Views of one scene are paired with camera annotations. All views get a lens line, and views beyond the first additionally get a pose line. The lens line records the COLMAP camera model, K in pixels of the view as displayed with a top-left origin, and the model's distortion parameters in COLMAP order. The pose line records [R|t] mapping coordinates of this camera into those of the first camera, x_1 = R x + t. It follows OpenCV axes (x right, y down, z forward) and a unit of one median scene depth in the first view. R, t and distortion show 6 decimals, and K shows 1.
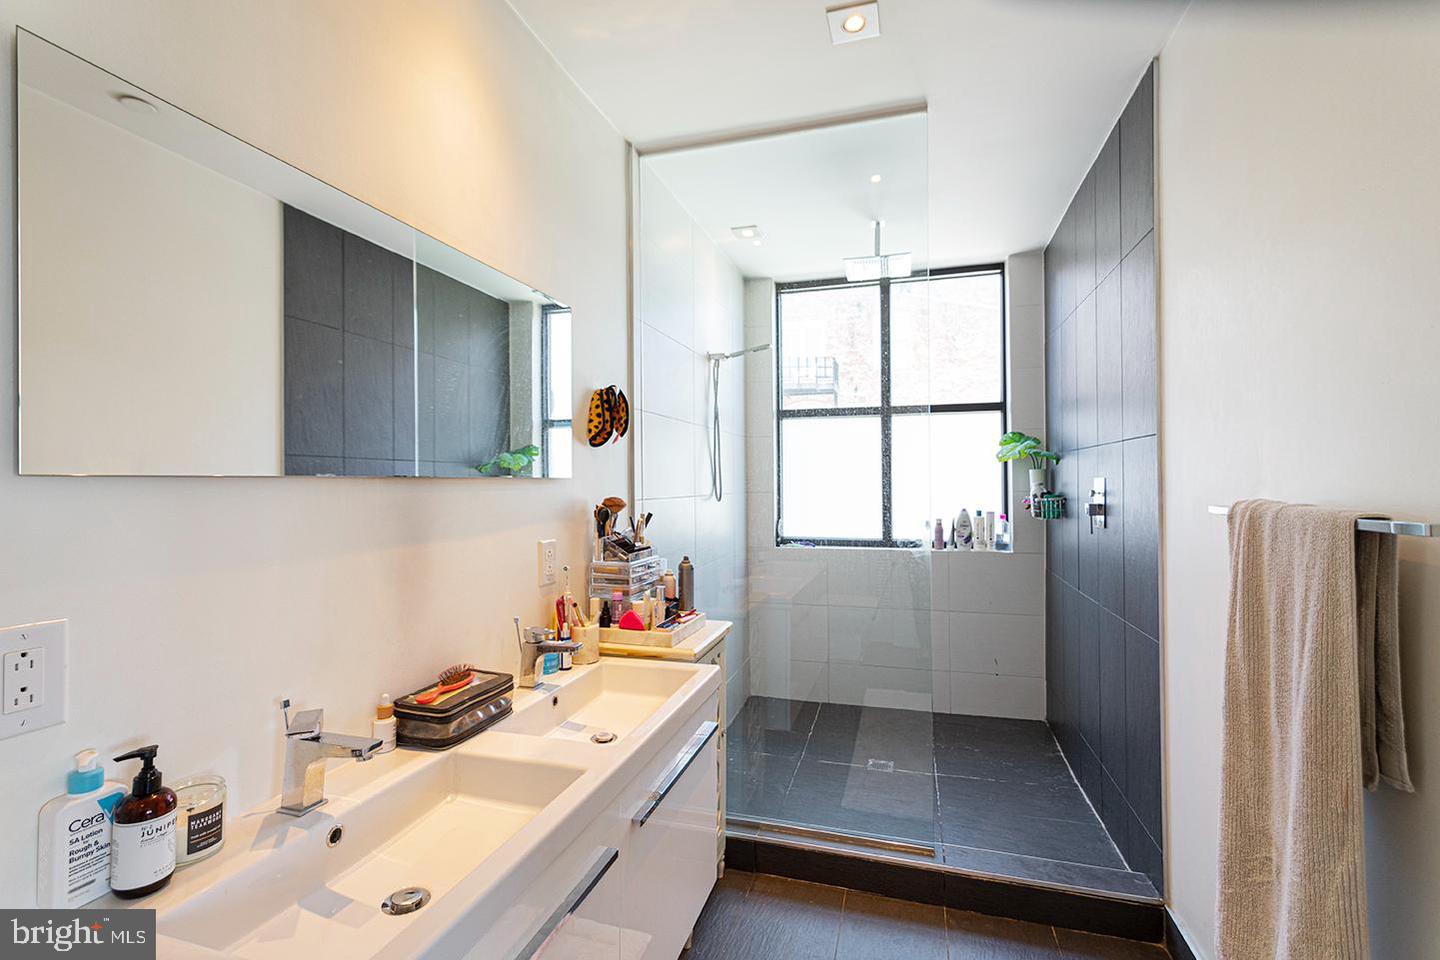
lens RADIAL K [[636.6, 0, 720.5], [0, 636.6, 477.4], [0, 0, 1]] dist [0.005540, -0.000593]
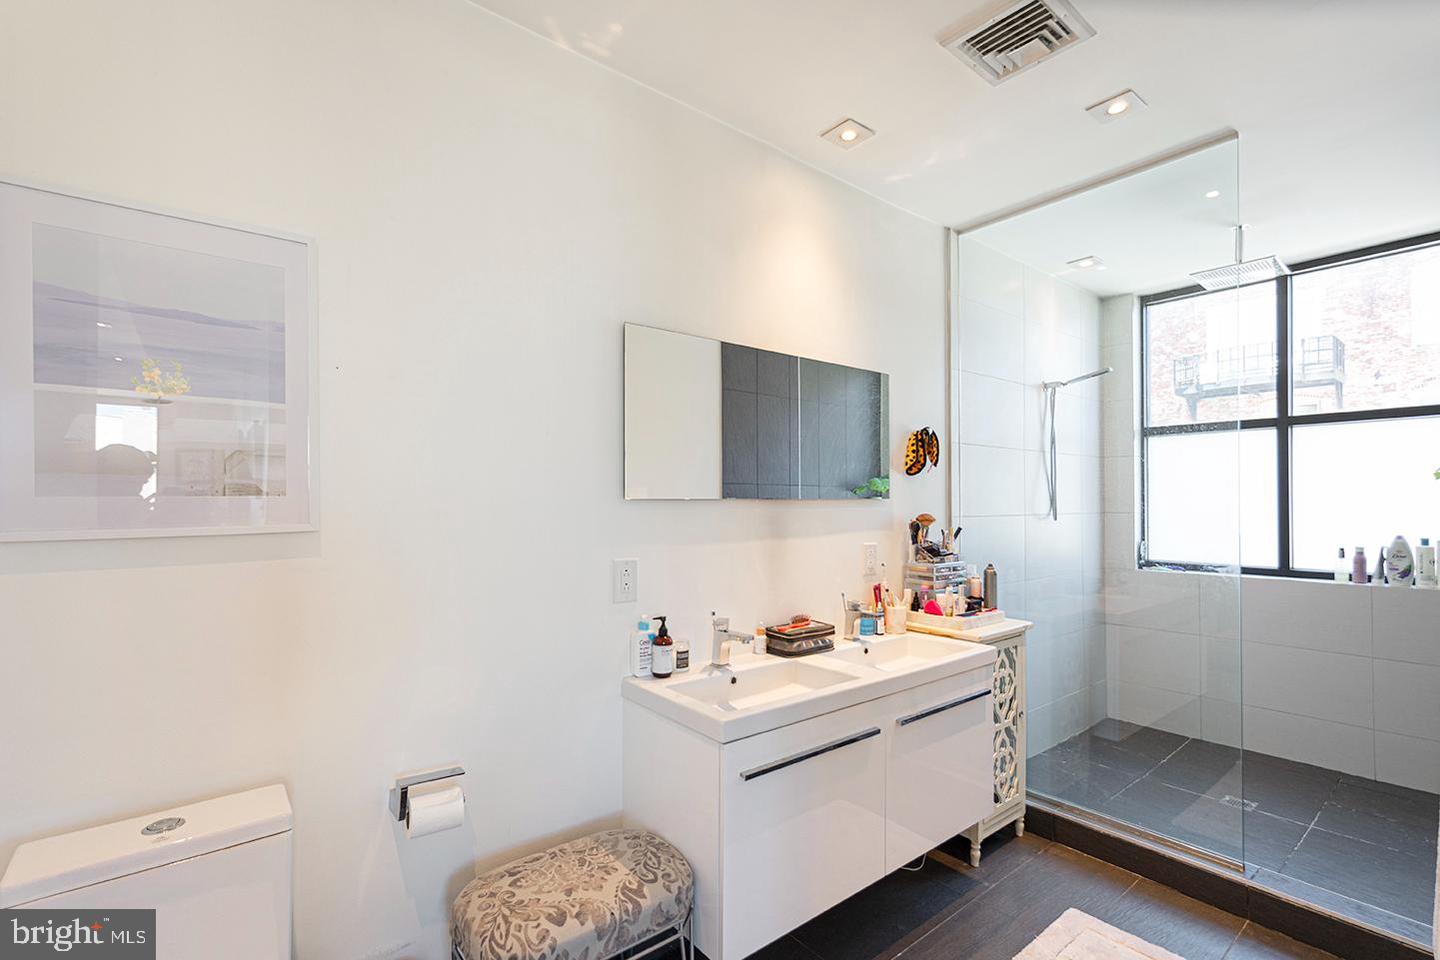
lens RADIAL K [[638.2, 0, 727.5], [0, 638.2, 481.3], [0, 0, 1]] dist [0.000249, -0.000139]
pose [[0.823594, -0.016028, -0.566954, 0.241119], [0.001983, 0.999676, -0.025380, -0.003092], [0.567177, 0.019778, 0.823359, -0.306111]]
